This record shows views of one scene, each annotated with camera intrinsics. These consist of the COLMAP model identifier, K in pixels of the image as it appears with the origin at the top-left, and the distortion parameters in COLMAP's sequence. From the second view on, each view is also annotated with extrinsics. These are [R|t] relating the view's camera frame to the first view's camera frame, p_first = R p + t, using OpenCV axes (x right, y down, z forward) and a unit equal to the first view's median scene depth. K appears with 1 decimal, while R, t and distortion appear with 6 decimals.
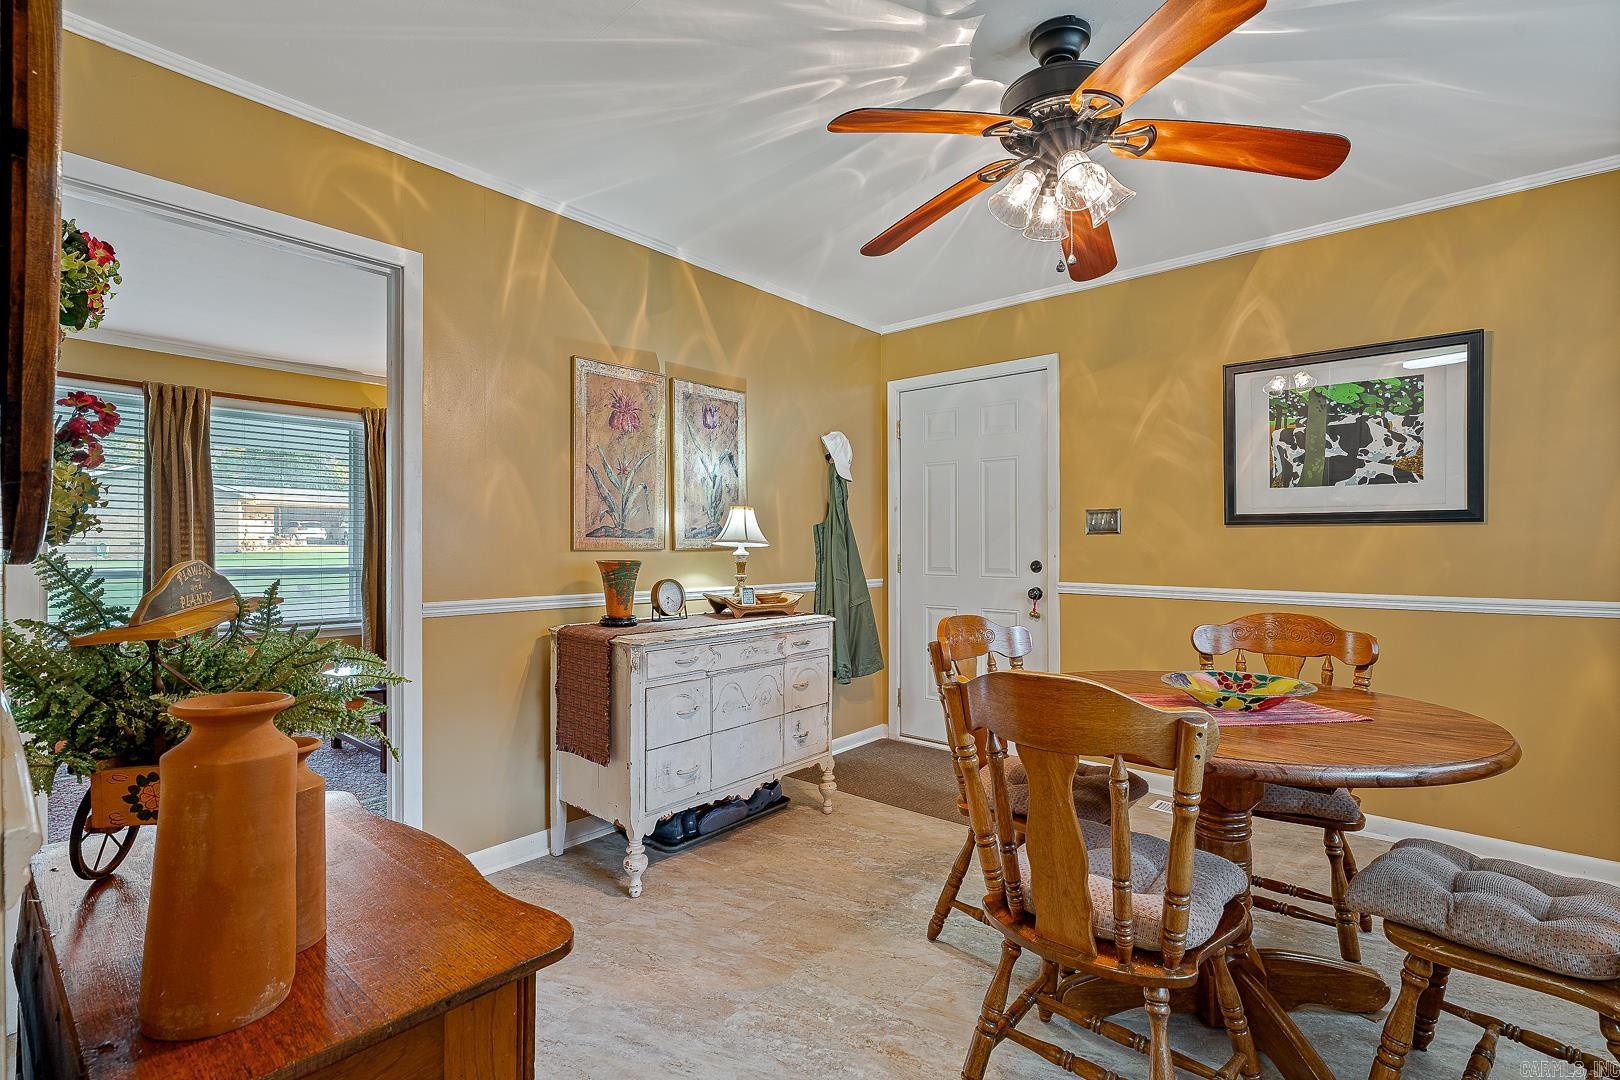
lens RADIAL K [[751.9, 0, 810.0], [0, 751.9, 544.5], [0, 0, 1]] dist [0.002641, 0.000554]
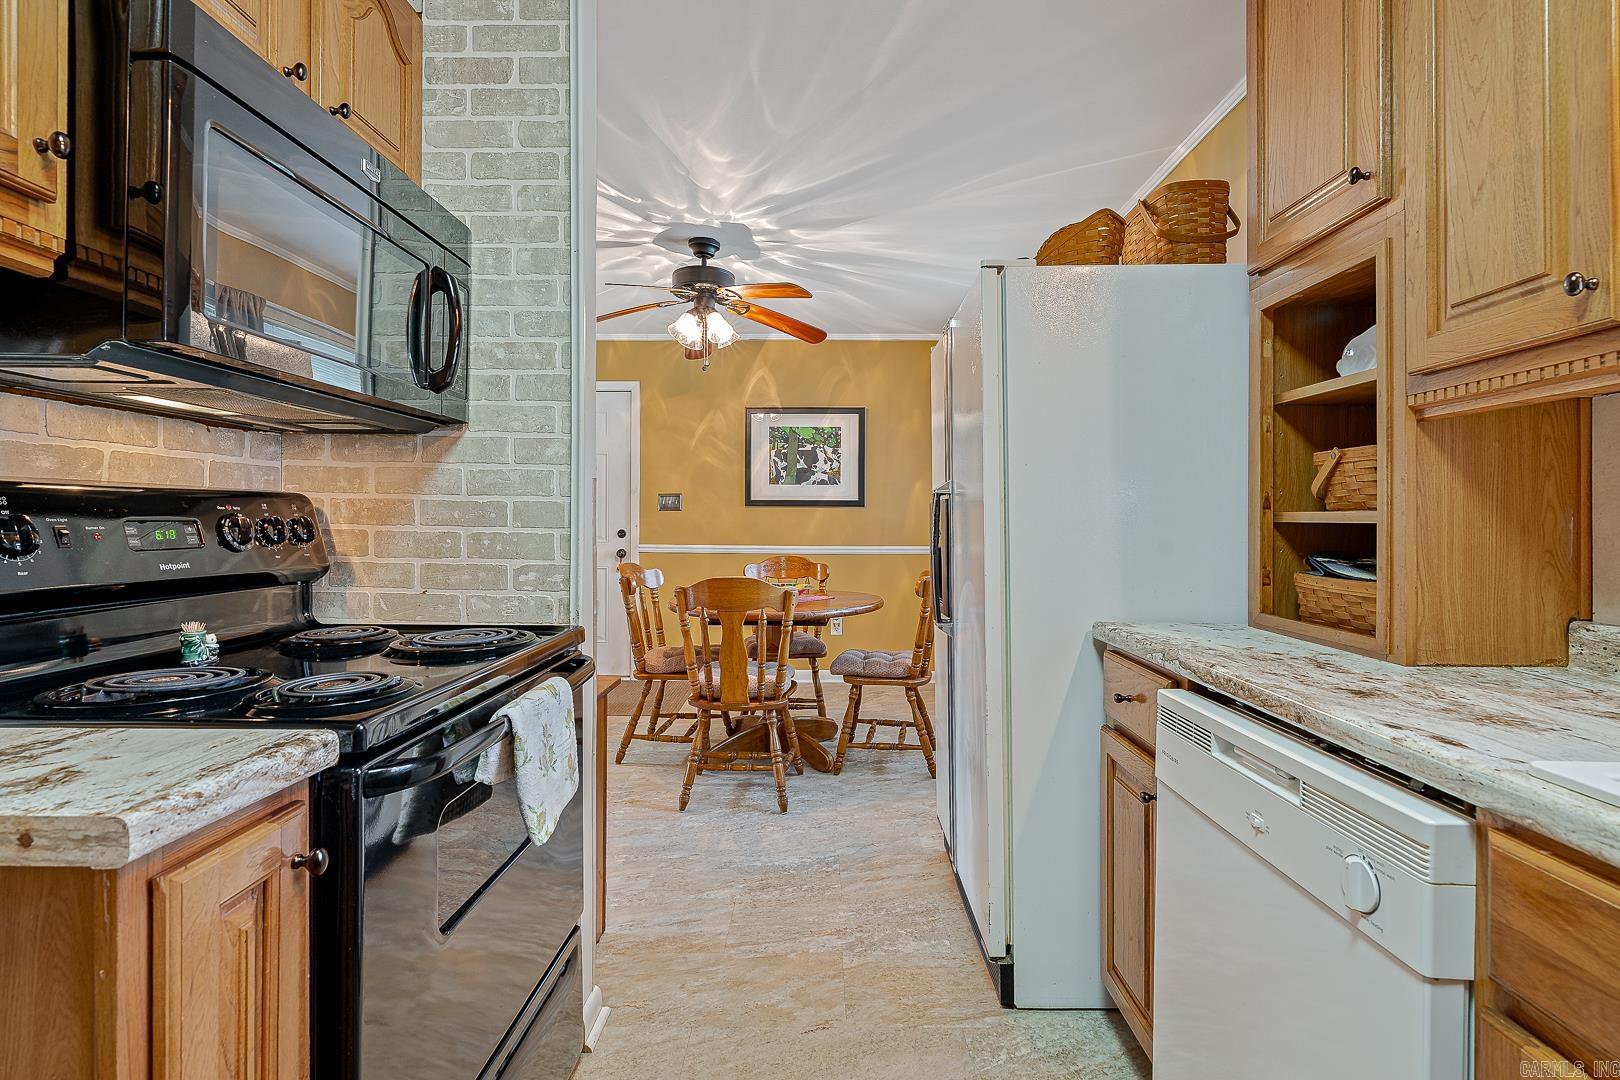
lens RADIAL K [[775.3, 0, 819.0], [0, 775.3, 510.3], [0, 0, 1]] dist [-0.002066, -0.000010]
pose [[0.767182, 0.009363, 0.641361, -0.424366], [-0.003754, 0.999942, -0.010109, -0.000793], [-0.641419, 0.005348, 0.767173, -0.405578]]
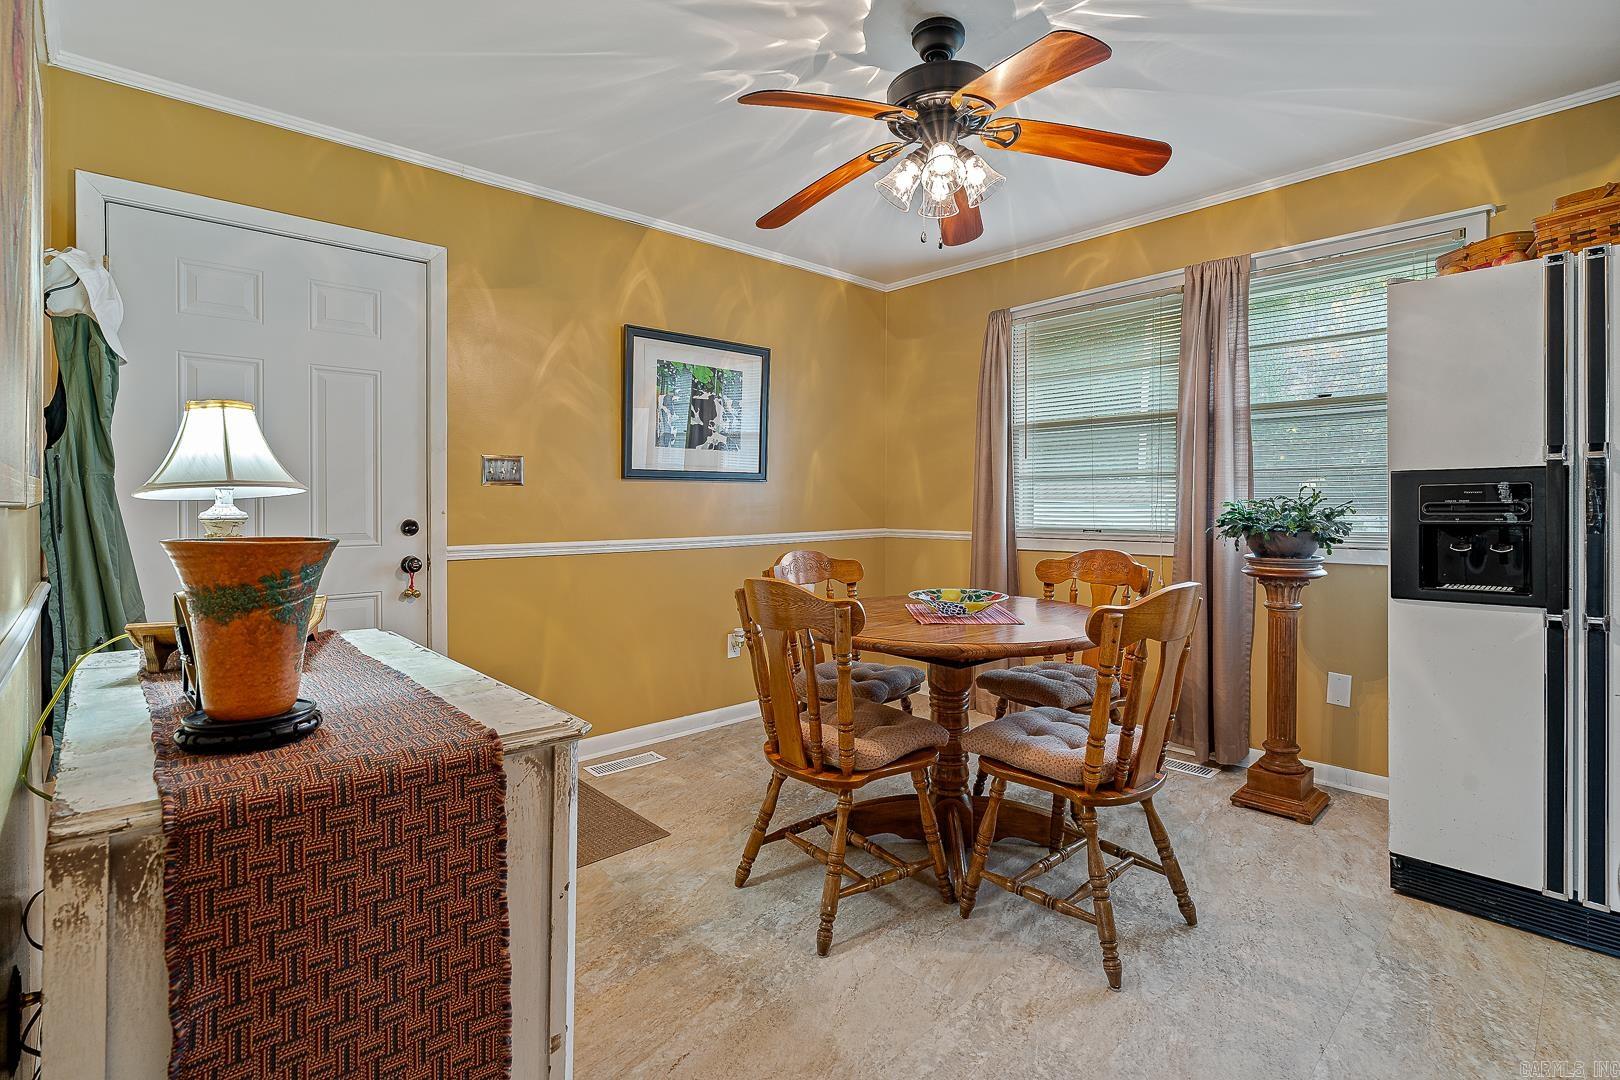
lens RADIAL K [[775.3, 0, 819.0], [0, 775.3, 510.3], [0, 0, 1]] dist [-0.002066, -0.000010]
pose [[0.103292, -0.012398, 0.994574, -0.524743], [0.004674, 0.999917, 0.011979, 0.006632], [-0.994640, 0.003412, 0.103342, 0.675937]]
